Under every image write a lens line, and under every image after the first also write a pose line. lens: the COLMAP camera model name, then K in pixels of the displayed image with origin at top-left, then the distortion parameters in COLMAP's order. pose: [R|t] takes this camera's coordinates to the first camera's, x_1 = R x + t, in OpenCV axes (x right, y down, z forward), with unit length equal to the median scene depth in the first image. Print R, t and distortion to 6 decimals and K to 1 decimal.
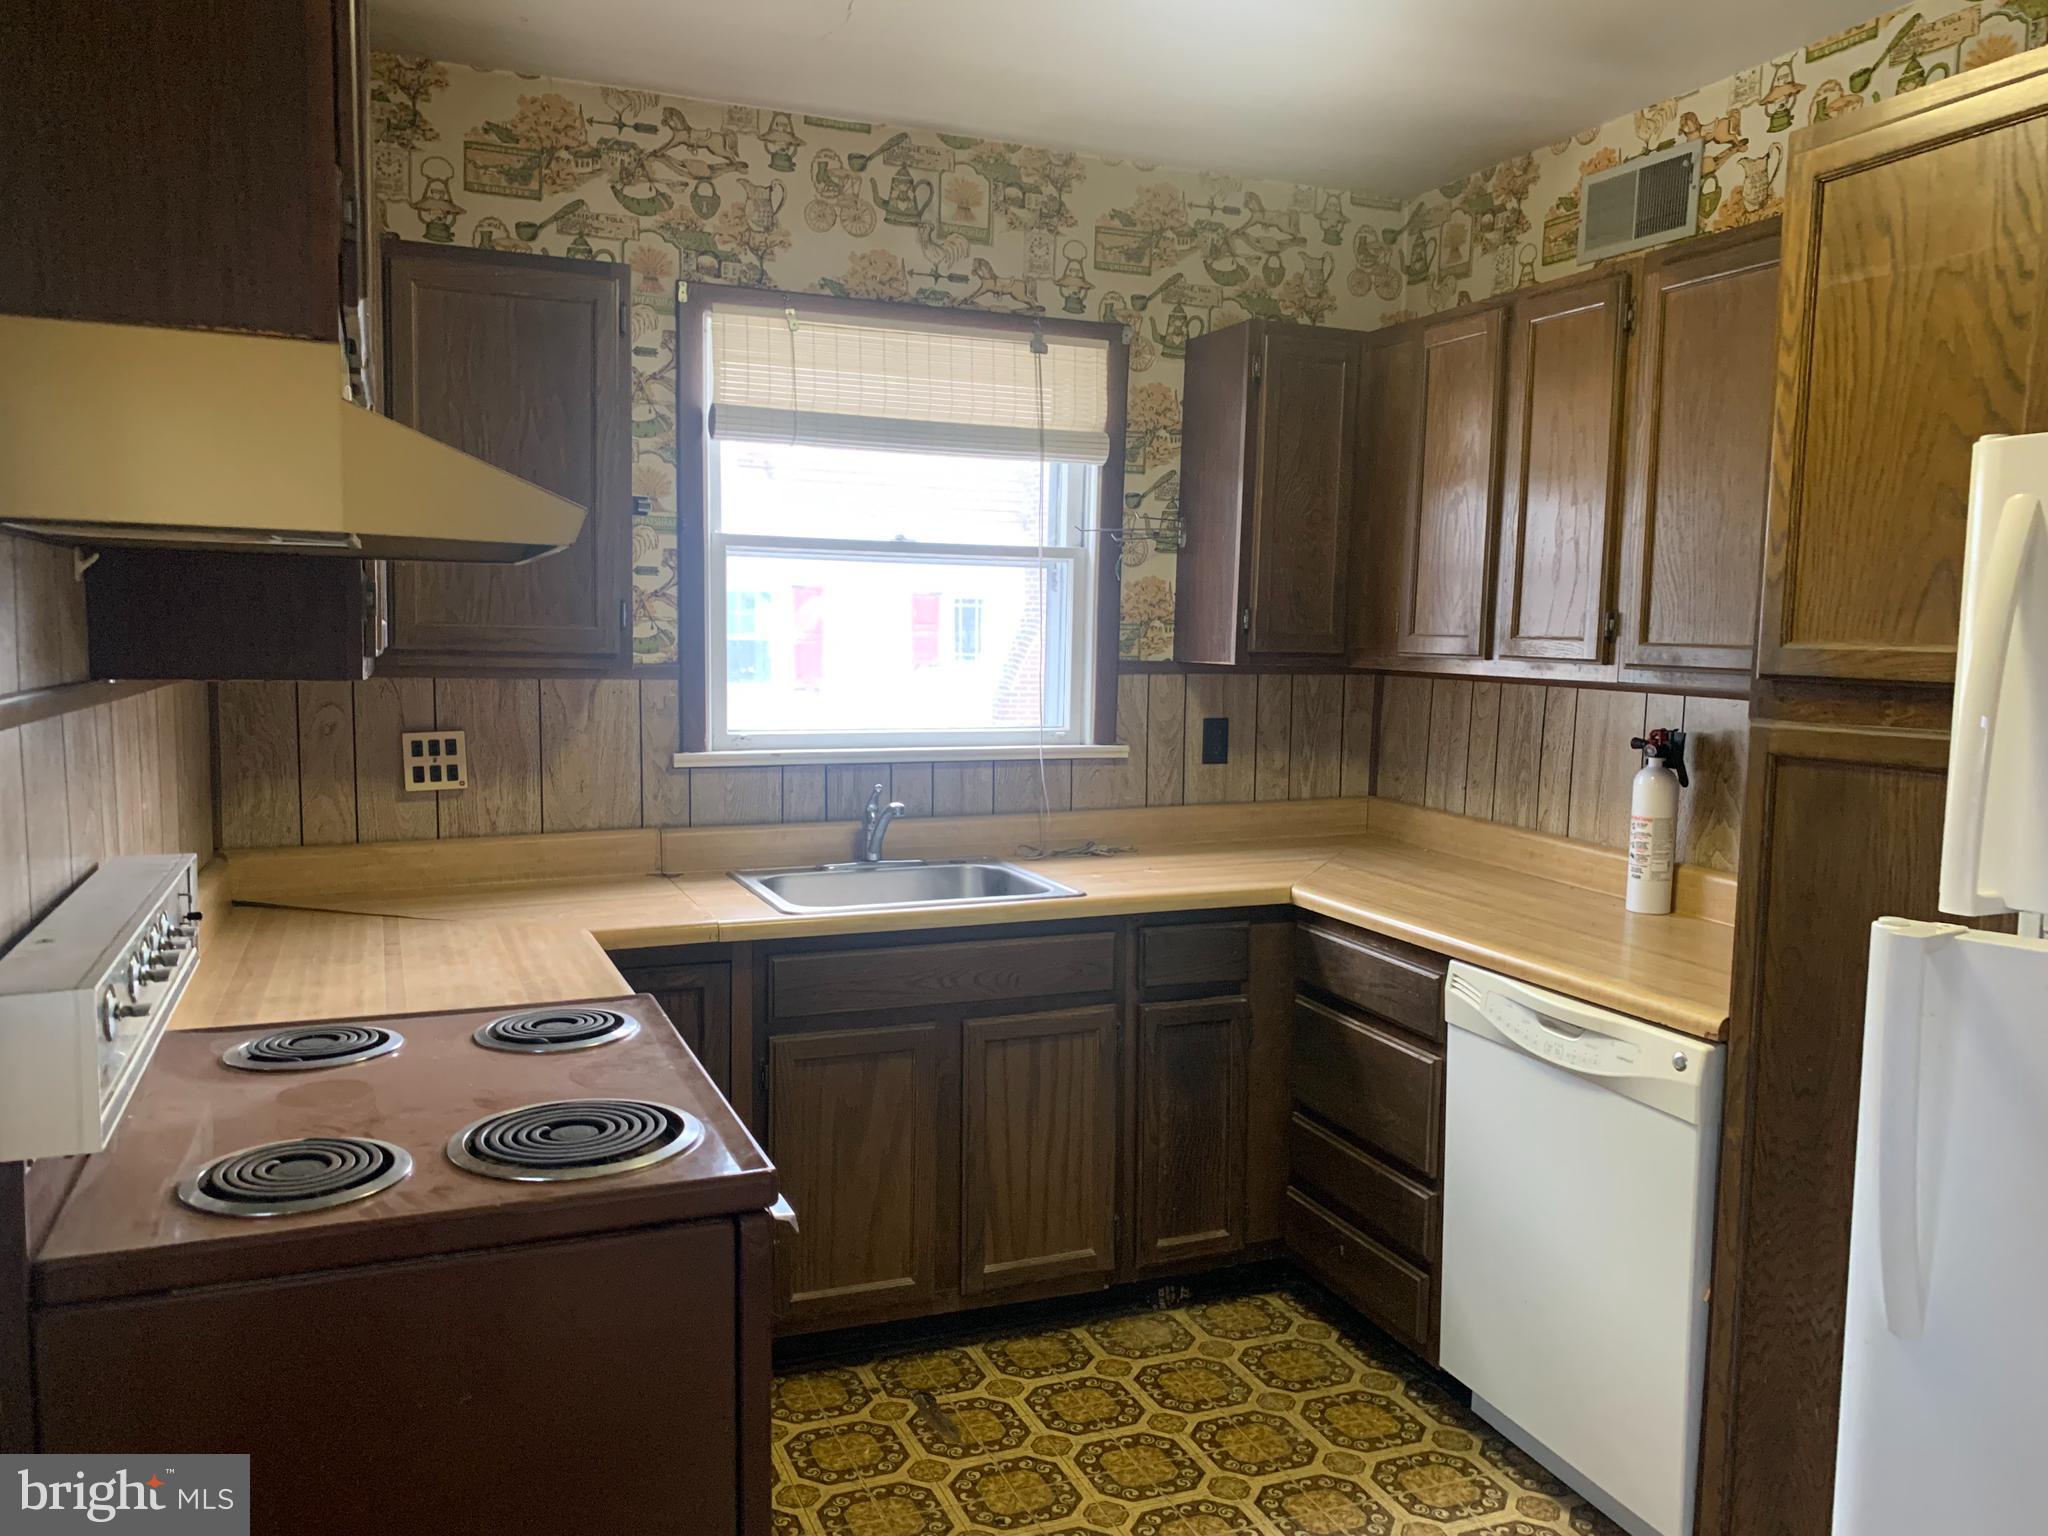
lens RADIAL K [[1577.4, 0, 1025.7], [0, 1577.4, 778.6], [0, 0, 1]] dist [0.029812, -0.029627]
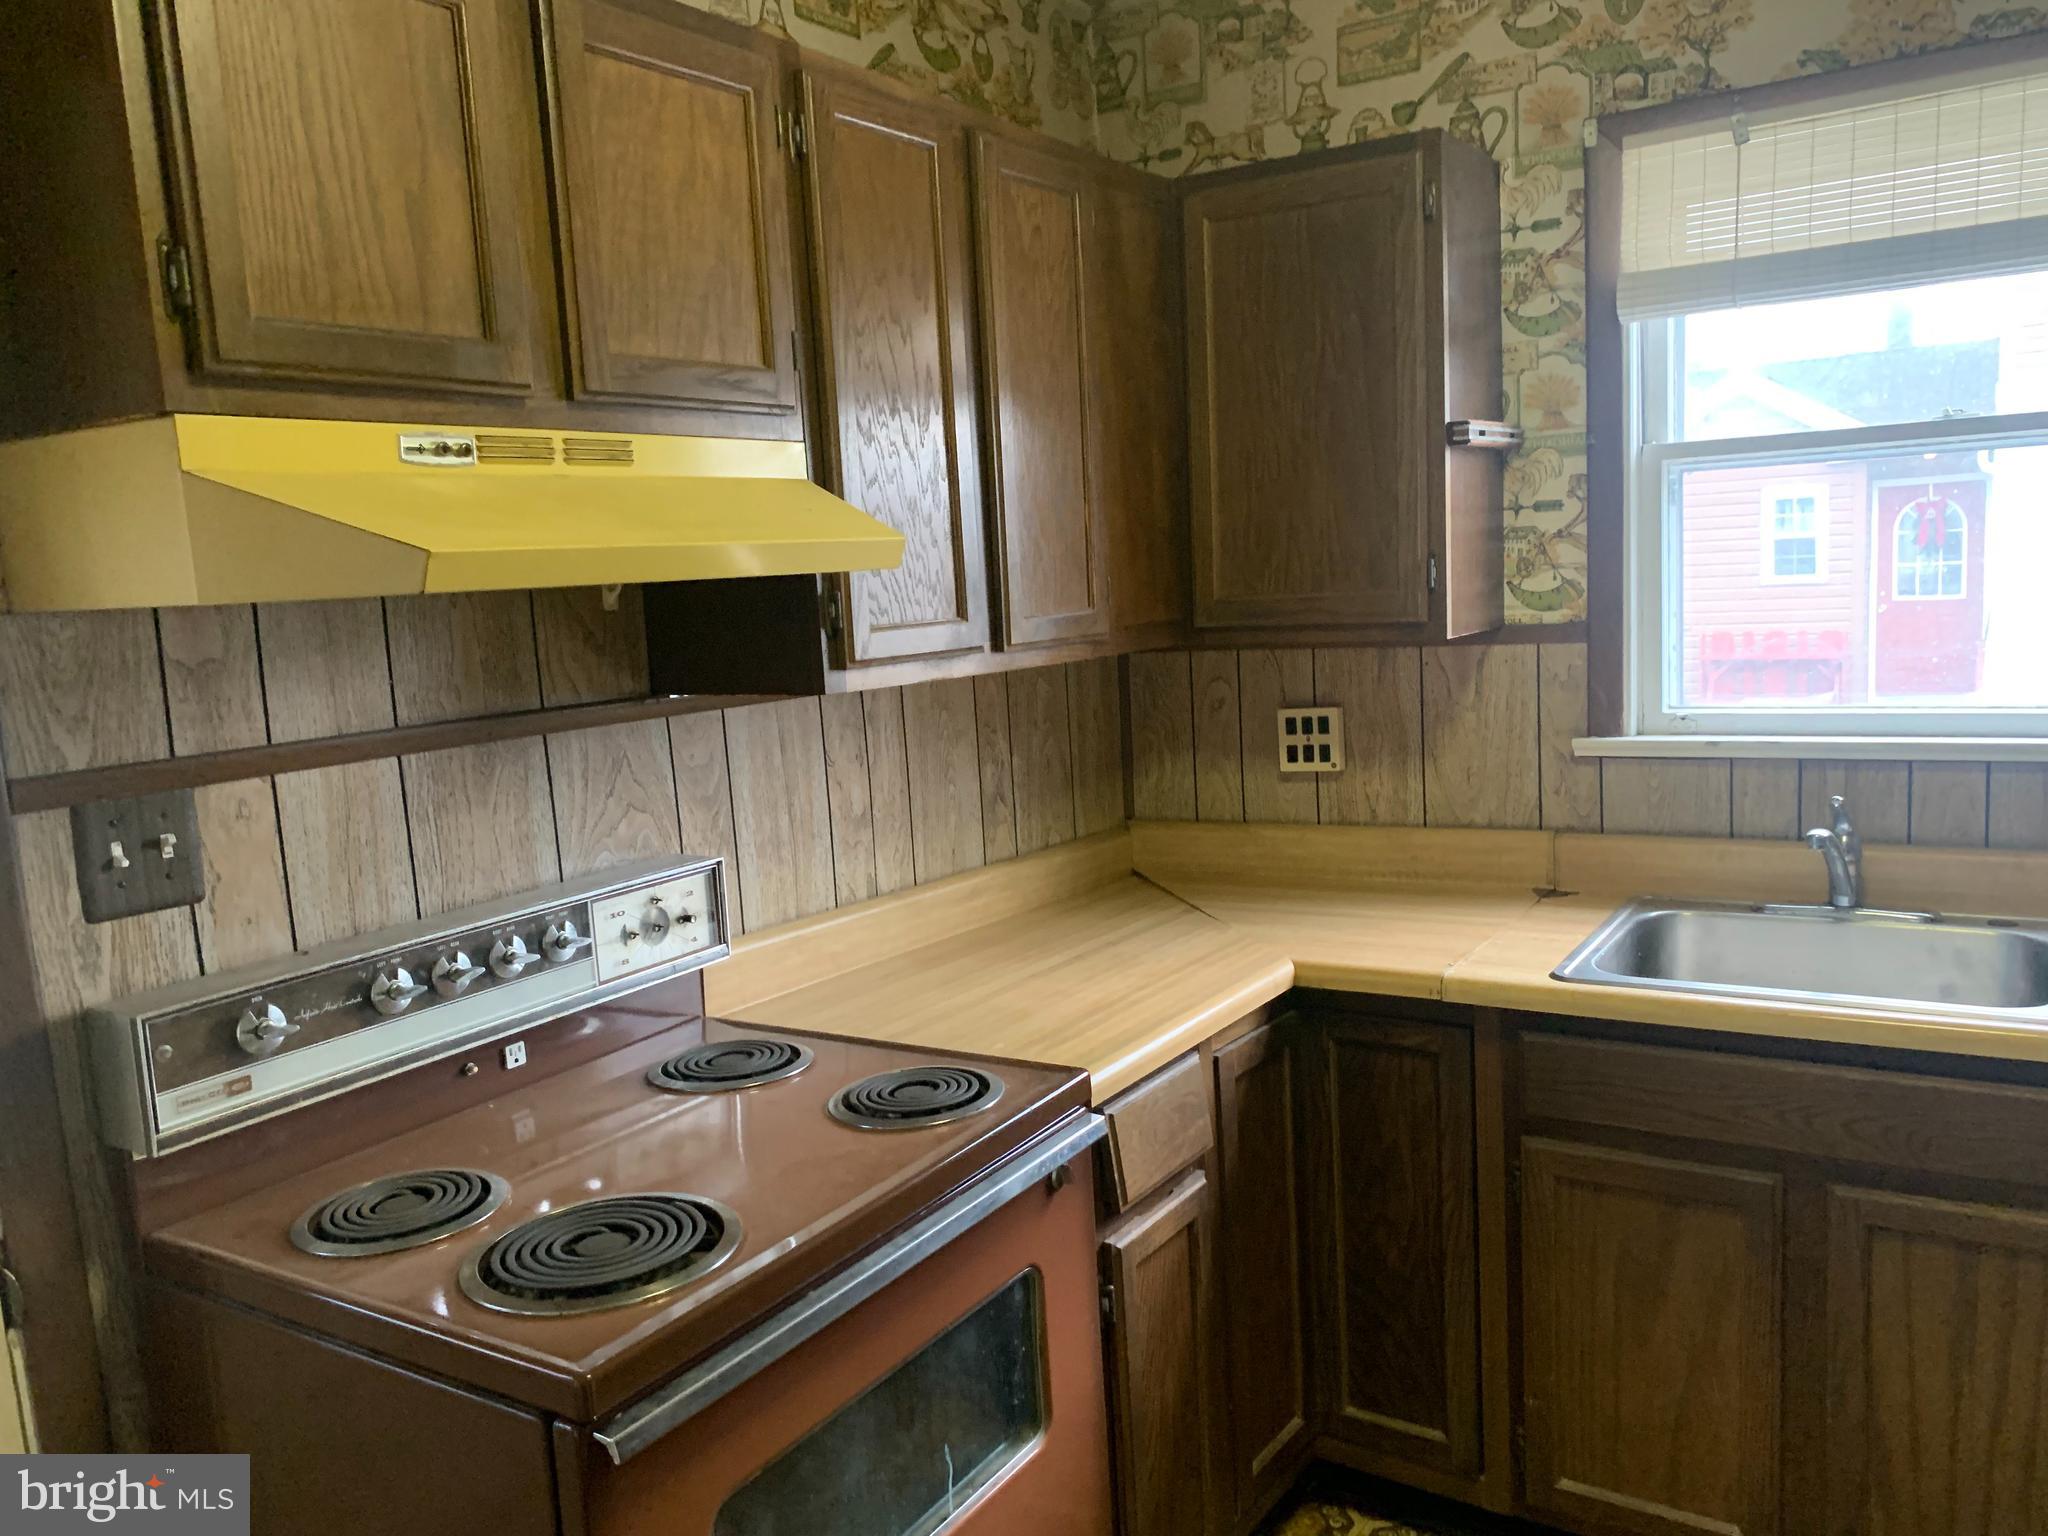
lens RADIAL K [[1577.4, 0, 1023.5], [0, 1577.4, 772.4], [0, 0, 1]] dist [0.029812, -0.029627]
pose [[0.574805, 0.059656, -0.816113, 0.266078], [-0.011605, 0.997833, 0.064765, -0.047692], [0.818208, -0.027756, 0.574252, 0.332682]]
